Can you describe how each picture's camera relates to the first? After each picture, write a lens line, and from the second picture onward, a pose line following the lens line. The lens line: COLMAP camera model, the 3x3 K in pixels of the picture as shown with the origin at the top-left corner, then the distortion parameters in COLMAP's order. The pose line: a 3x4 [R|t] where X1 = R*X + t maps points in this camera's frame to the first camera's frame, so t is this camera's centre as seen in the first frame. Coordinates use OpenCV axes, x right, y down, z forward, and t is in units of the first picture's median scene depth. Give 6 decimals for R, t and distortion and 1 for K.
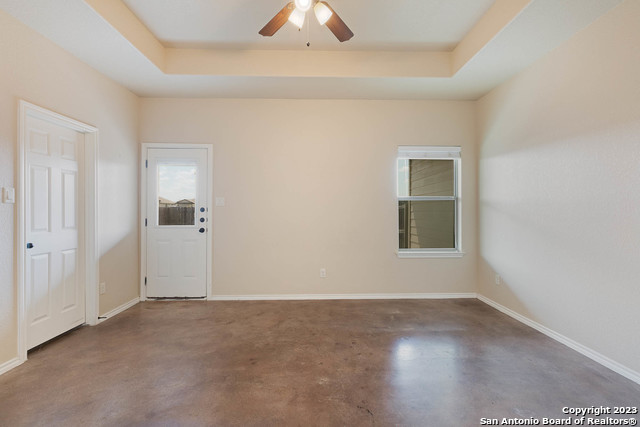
lens RADIAL K [[289.2, 0, 323.4], [0, 289.2, 210.2], [0, 0, 1]] dist [0.000830, 0.001487]
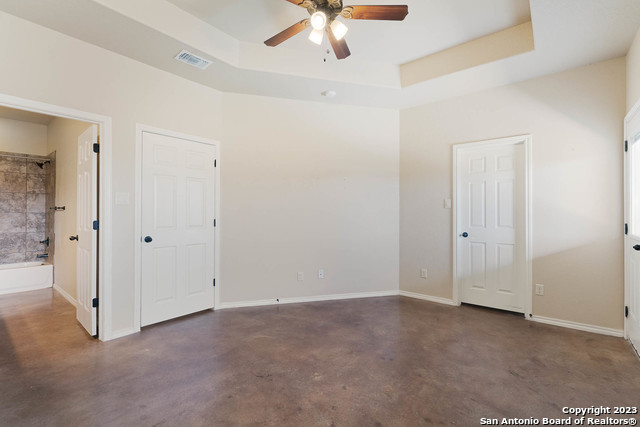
lens RADIAL K [[289.2, 0, 321.6], [0, 289.2, 211.5], [0, 0, 1]] dist [0.000830, 0.001487]
pose [[-0.657119, -0.004690, -0.753772, 0.604323], [-0.001143, 0.999986, -0.005225, 0.004146], [0.753786, -0.002572, -0.657115, 1.324358]]
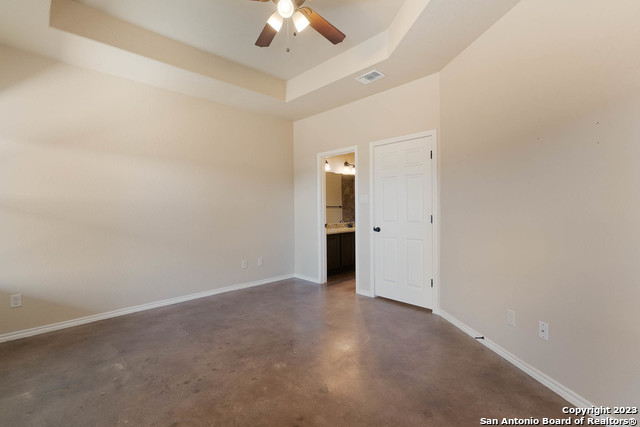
lens RADIAL K [[289.2, 0, 319.9], [0, 289.2, 211.1], [0, 0, 1]] dist [0.000830, 0.001487]
pose [[-0.672726, -0.001998, 0.739889, -0.706633], [0.007735, 0.999923, 0.009733, 0.000049], [-0.739851, 0.012270, -0.672658, 1.261554]]
